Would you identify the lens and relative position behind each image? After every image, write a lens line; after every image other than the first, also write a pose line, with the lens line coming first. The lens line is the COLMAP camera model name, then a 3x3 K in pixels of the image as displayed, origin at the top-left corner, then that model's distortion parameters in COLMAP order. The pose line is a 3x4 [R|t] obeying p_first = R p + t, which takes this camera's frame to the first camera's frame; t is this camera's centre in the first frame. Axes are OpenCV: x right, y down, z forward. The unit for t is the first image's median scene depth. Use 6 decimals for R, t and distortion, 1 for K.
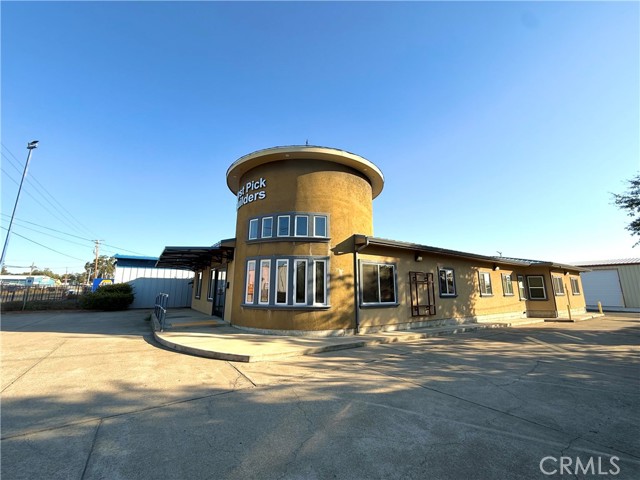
lens RADIAL K [[252.8, 0, 319.0], [0, 252.8, 239.8], [0, 0, 1]] dist [-0.001460, -0.000096]
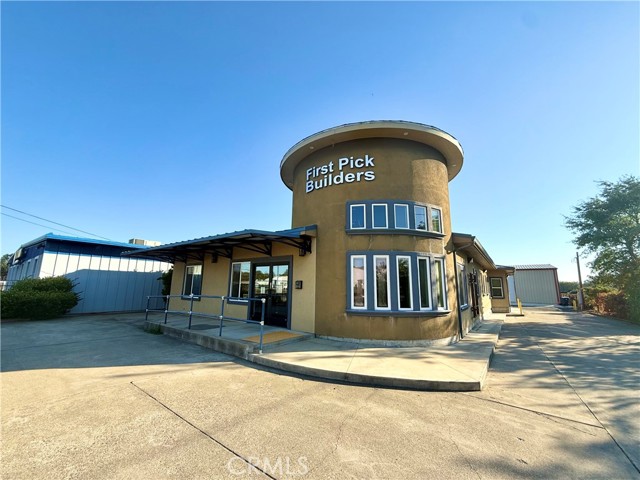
lens RADIAL K [[252.8, 0, 320.1], [0, 252.8, 240.7], [0, 0, 1]] dist [-0.001460, -0.000096]
pose [[0.946711, 0.066006, 0.315249, -0.633749], [-0.071707, 0.997405, 0.006503, 0.038493], [-0.314001, -0.028762, 0.948987, 0.275156]]
